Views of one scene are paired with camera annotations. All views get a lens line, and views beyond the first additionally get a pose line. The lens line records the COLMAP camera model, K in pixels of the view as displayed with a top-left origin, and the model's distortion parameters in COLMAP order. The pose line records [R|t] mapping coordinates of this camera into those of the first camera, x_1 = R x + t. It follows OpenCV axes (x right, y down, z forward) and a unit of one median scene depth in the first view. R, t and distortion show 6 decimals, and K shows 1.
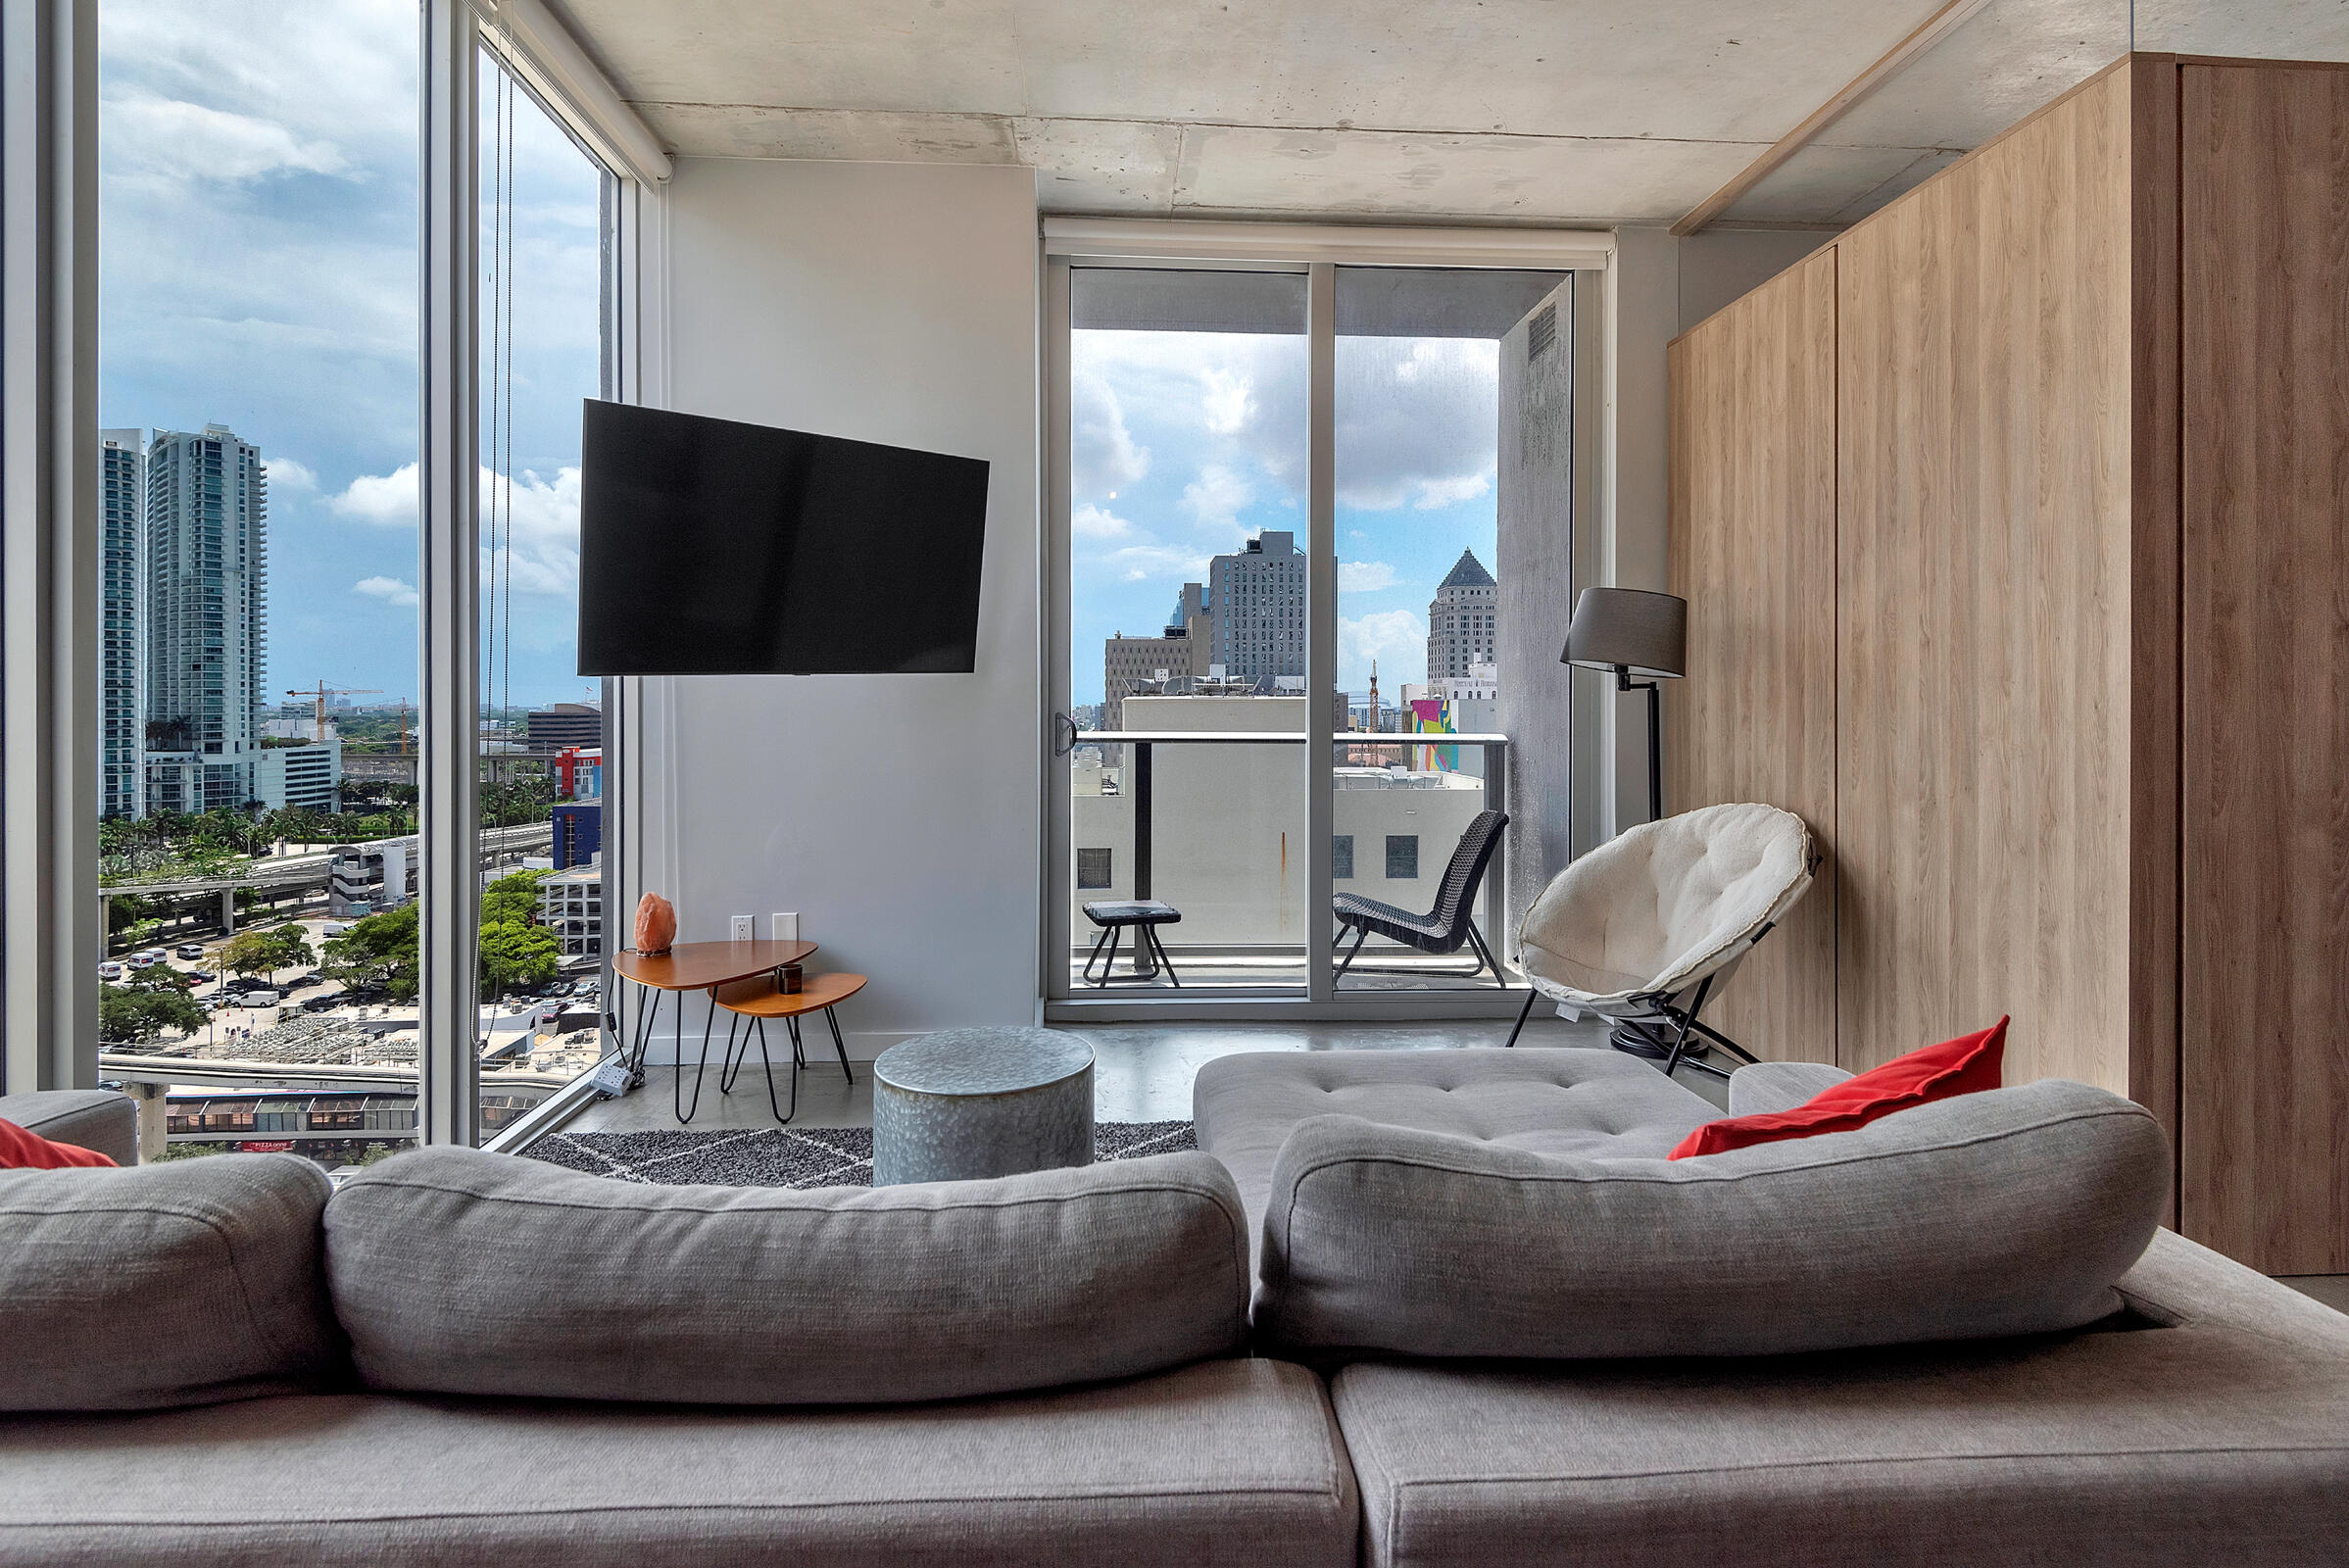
lens RADIAL K [[1156.4, 0, 1178.2], [0, 1156.4, 707.1], [0, 0, 1]] dist [0.024241, -0.018456]
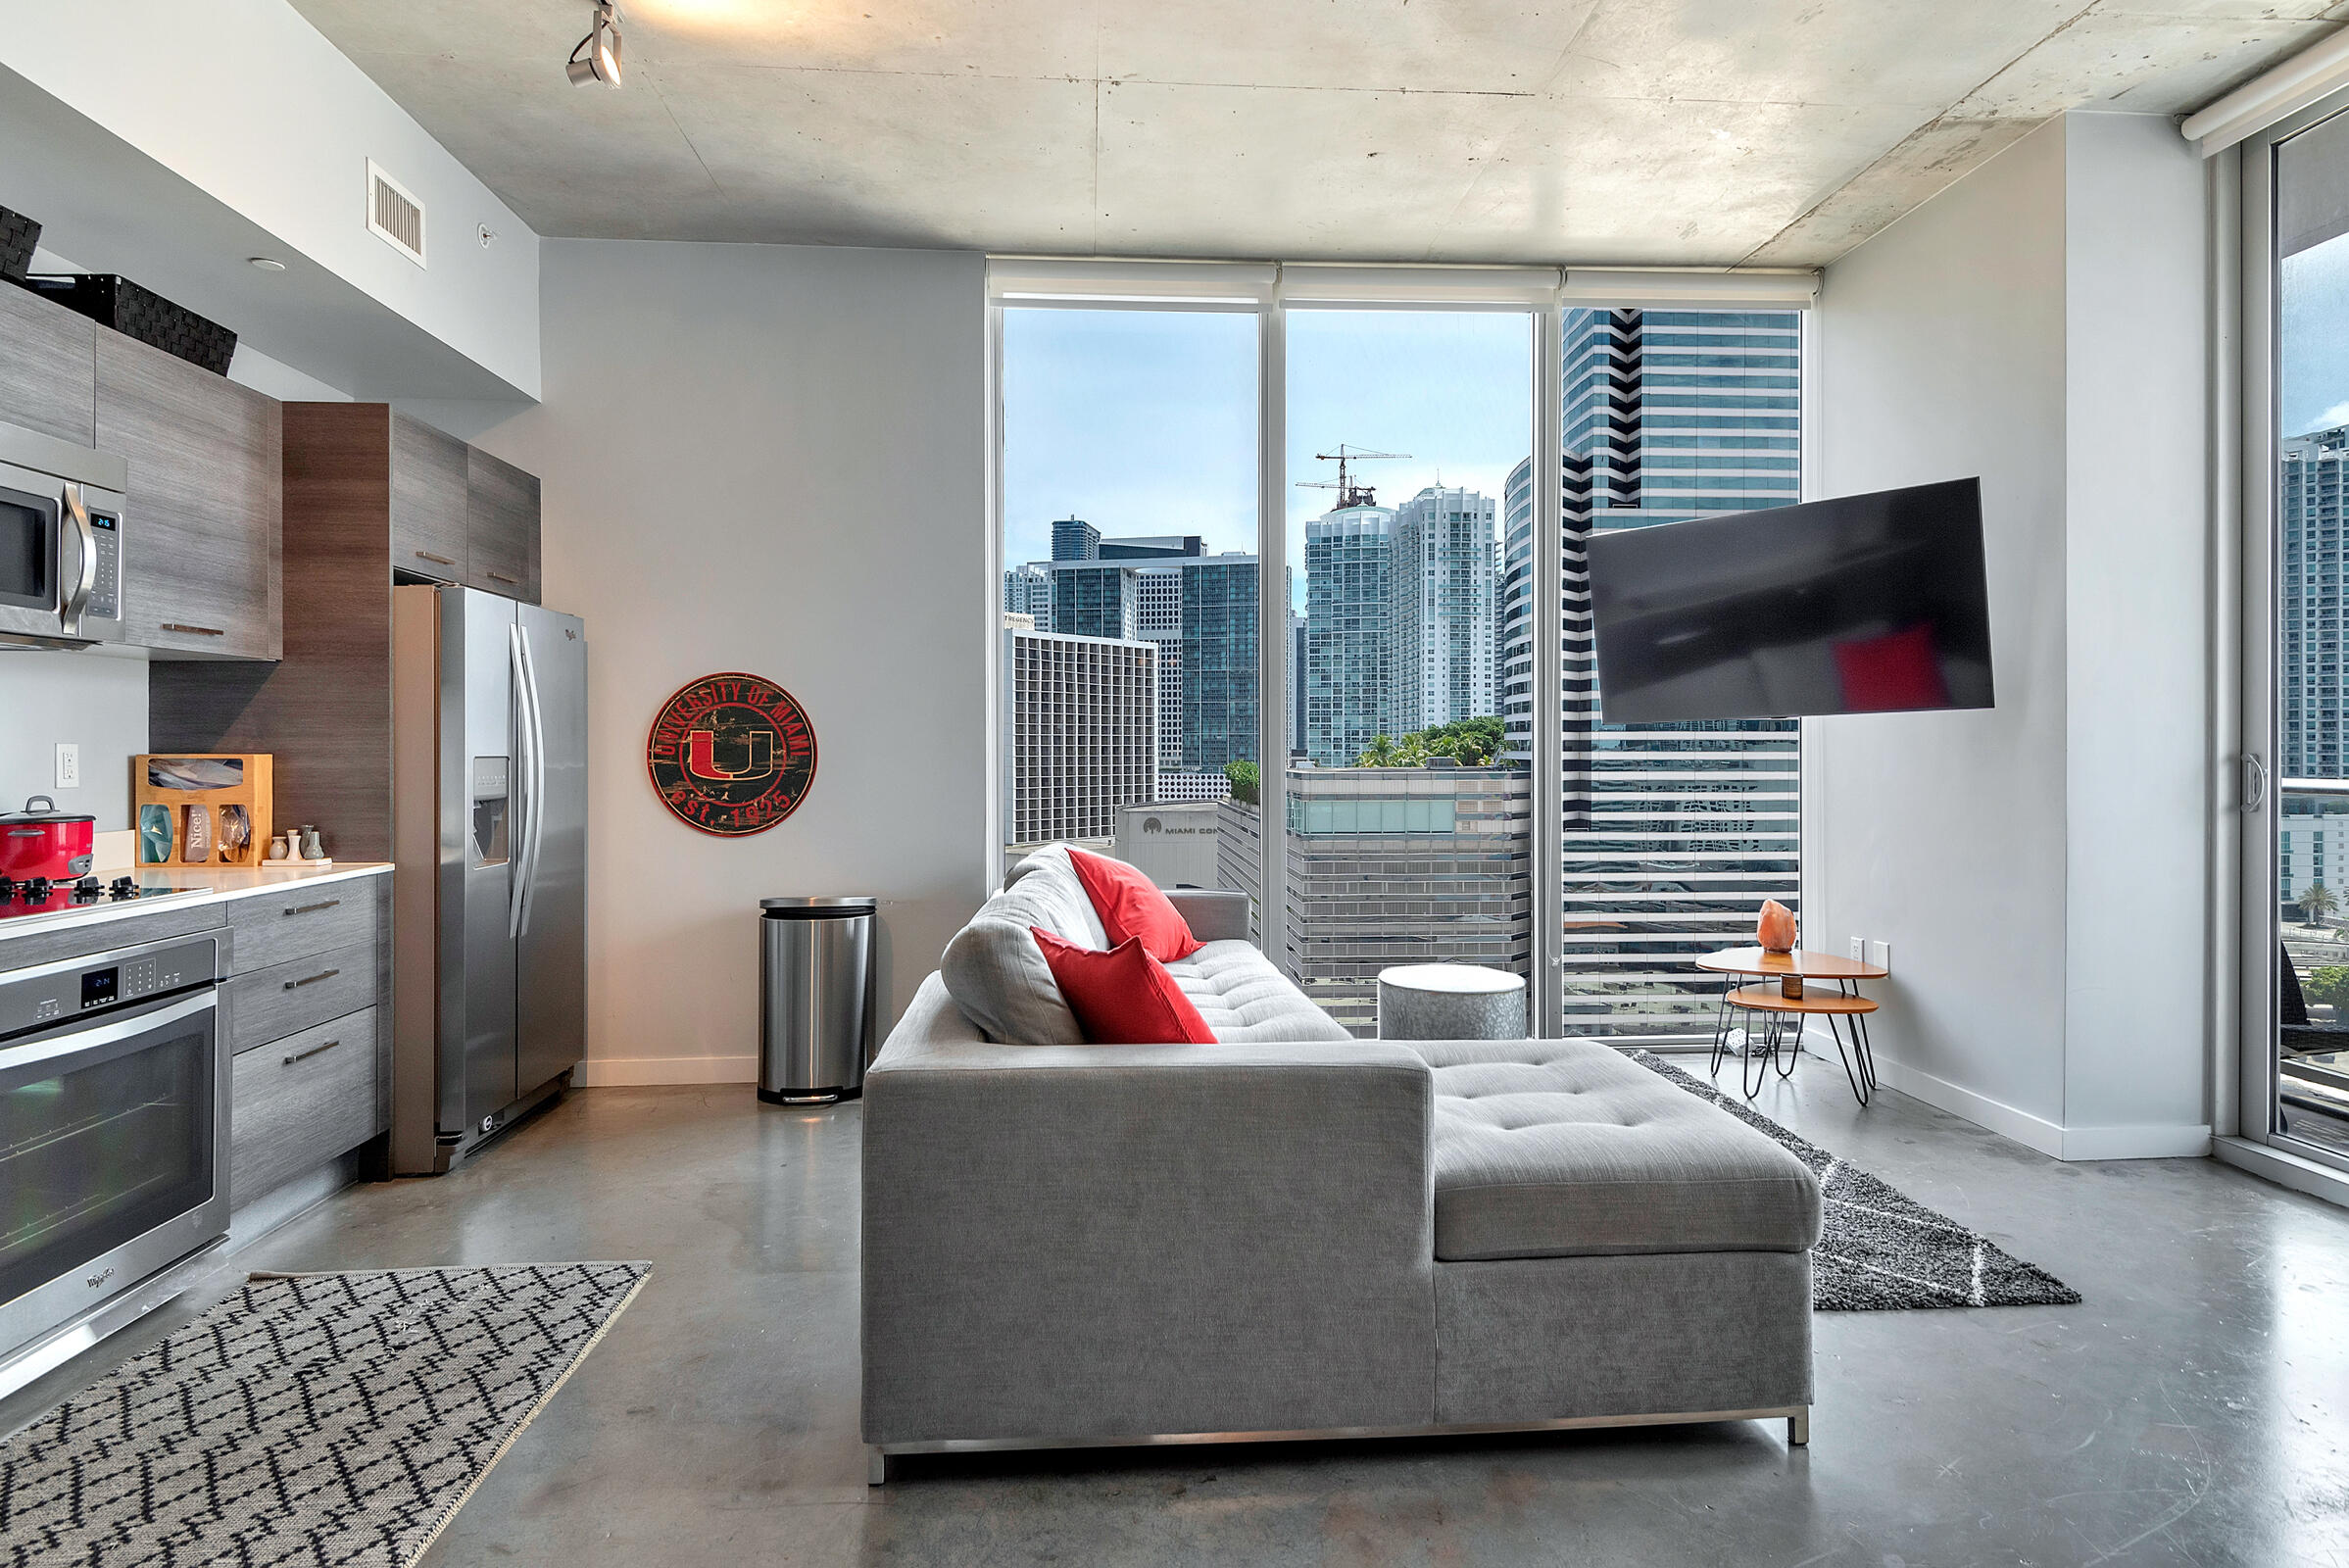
lens RADIAL K [[1201.9, 0, 1174.5], [0, 1201.9, 784.0], [0, 0, 1]] dist [-0.003022, -0.000777]
pose [[0.020332, 0.014225, -0.999692, 0.909334], [-0.000891, 0.999899, 0.014209, 0.019591], [0.999793, 0.000601, 0.020342, 0.405303]]
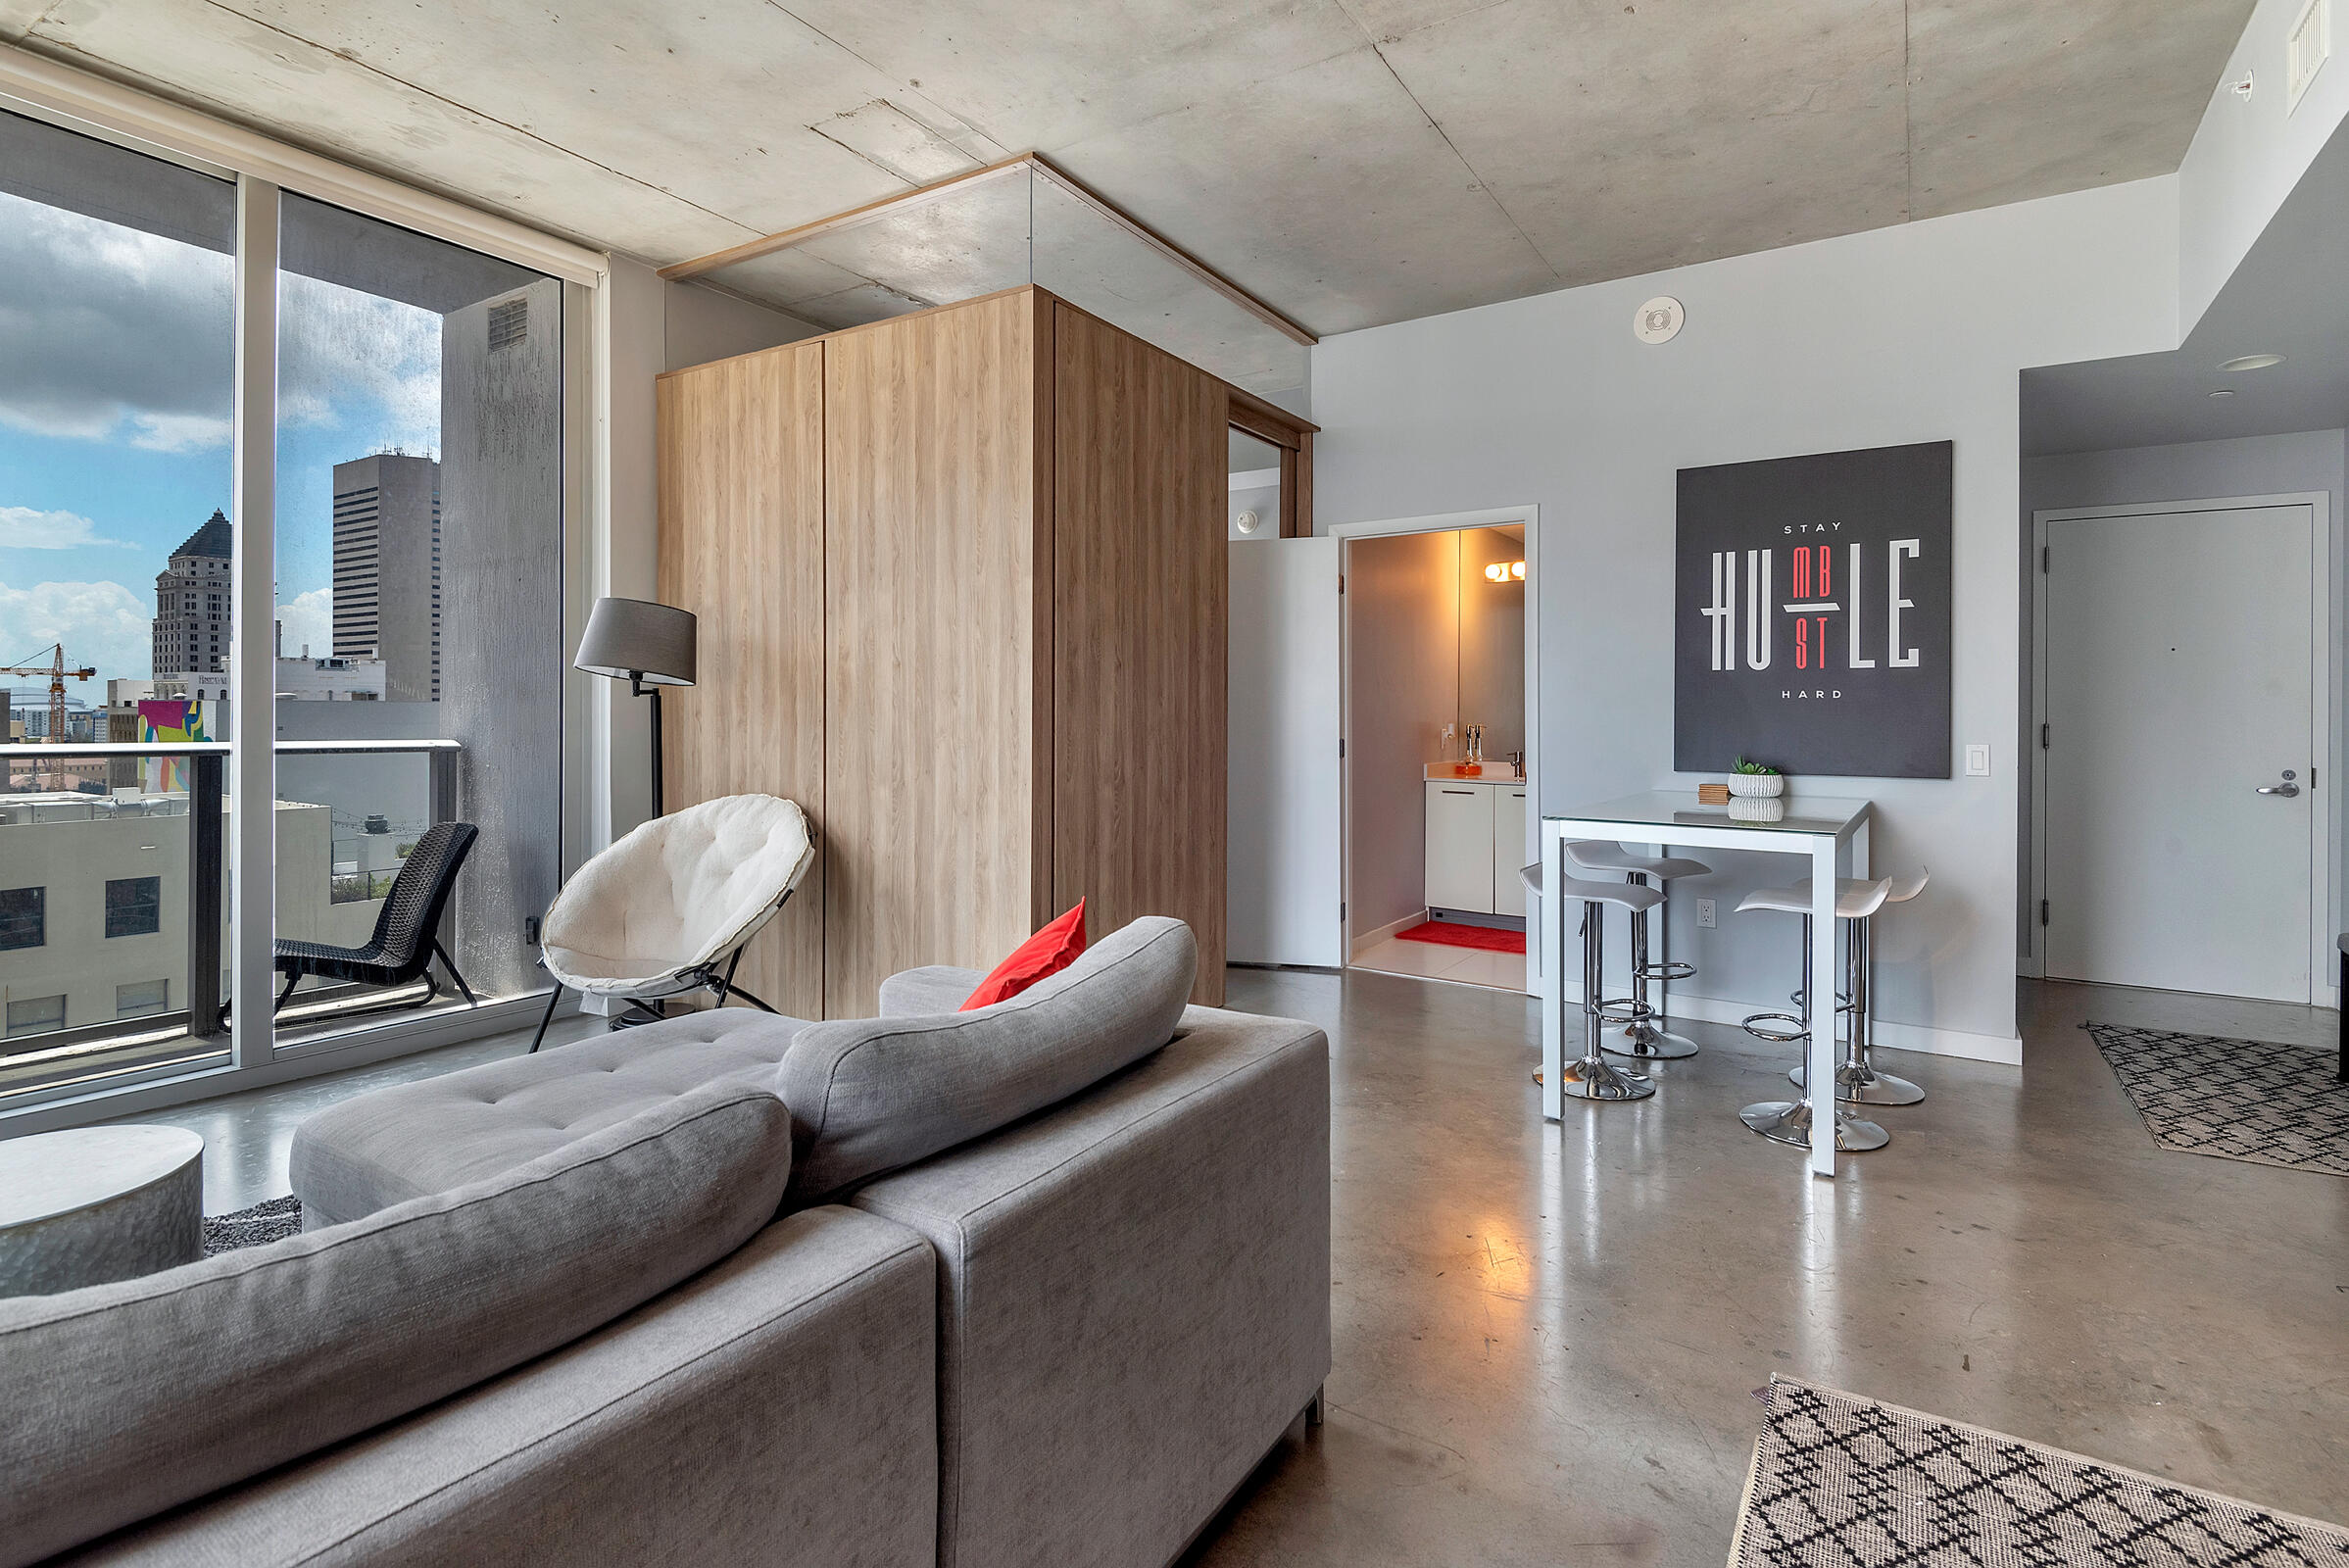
lens RADIAL K [[1156.4, 0, 1178.2], [0, 1156.4, 707.1], [0, 0, 1]] dist [0.024241, -0.018456]
pose [[0.583598, 0.005504, 0.812024, -0.232543], [-0.002980, 0.999985, -0.004636, -0.001019], [-0.812037, 0.000285, 0.583605, -0.034312]]
